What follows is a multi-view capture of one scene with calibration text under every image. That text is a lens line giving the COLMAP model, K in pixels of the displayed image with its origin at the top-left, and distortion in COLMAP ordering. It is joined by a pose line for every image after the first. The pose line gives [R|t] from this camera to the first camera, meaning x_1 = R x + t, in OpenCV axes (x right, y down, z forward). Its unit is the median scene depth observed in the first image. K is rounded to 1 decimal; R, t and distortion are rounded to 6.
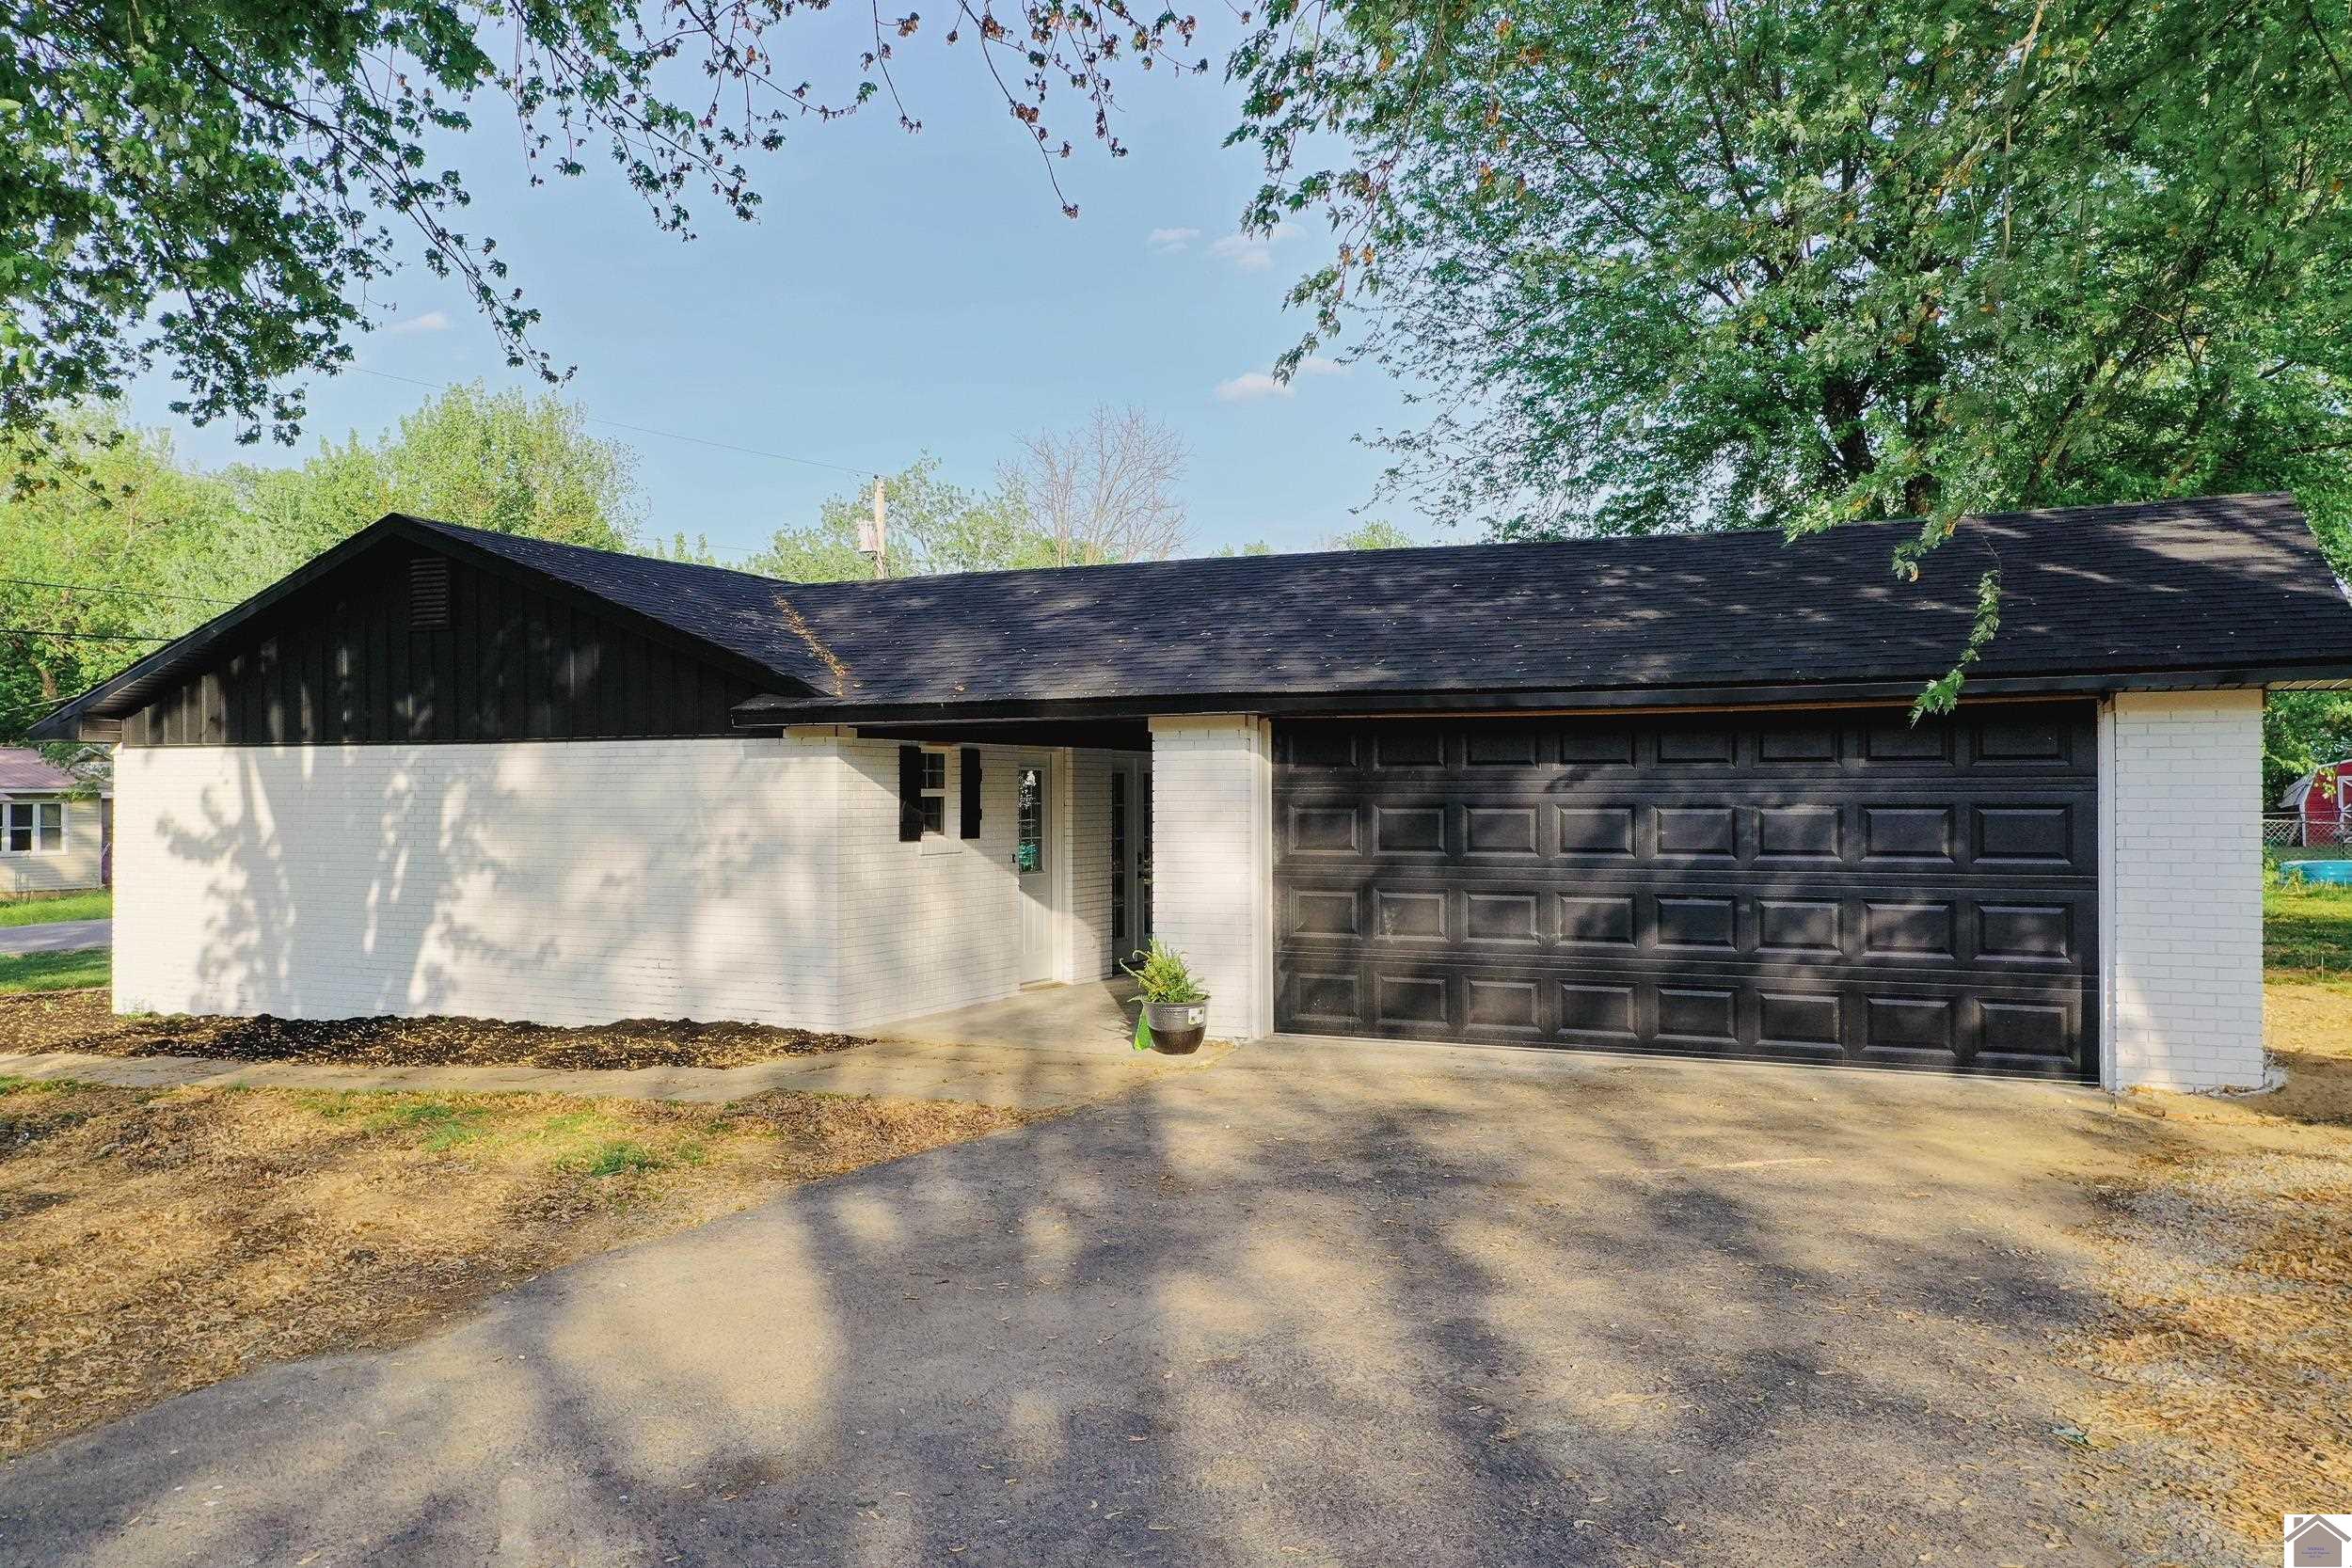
lens RADIAL K [[1801.5, 0, 1176.0], [0, 1801.5, 784.0], [0, 0, 1]] dist [0.003681, 0.004512]
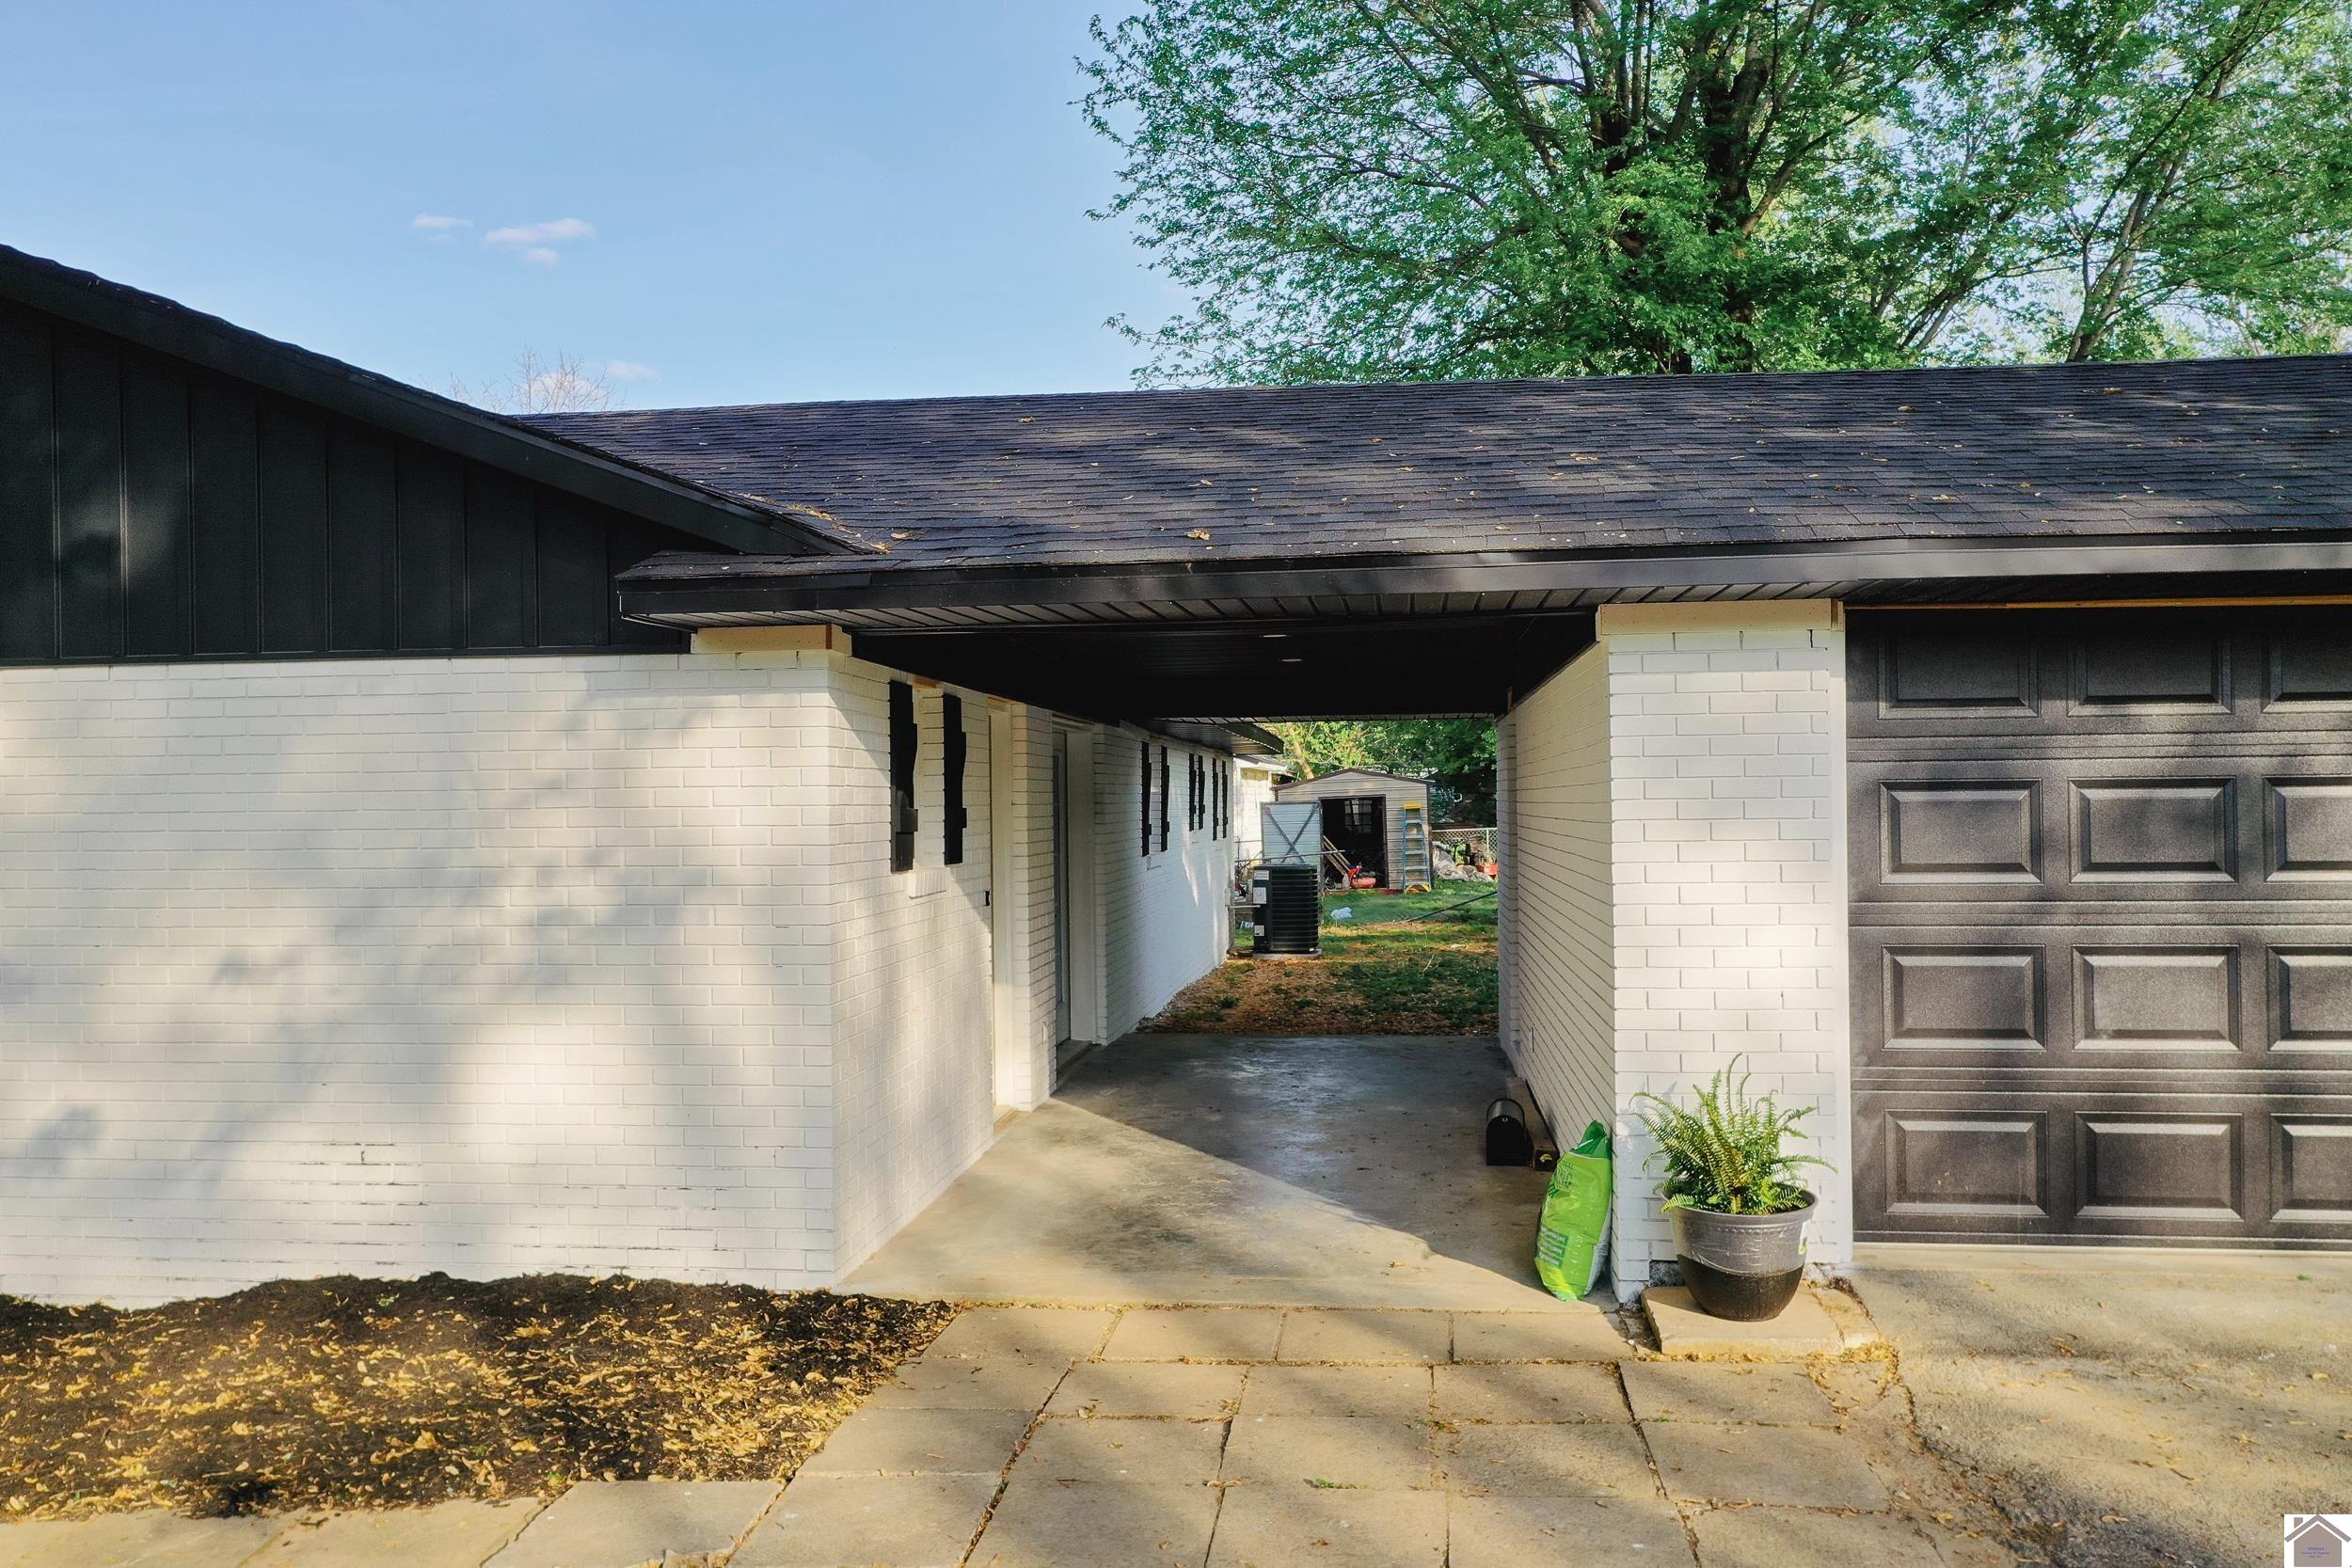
lens RADIAL K [[1801.5, 0, 1176.0], [0, 1801.5, 784.0], [0, 0, 1]] dist [0.003681, 0.004512]
pose [[0.943302, -0.004180, 0.331910, -0.254234], [0.006618, 0.999959, -0.006215, 0.011702], [-0.331871, 0.008059, 0.943290, 0.525634]]
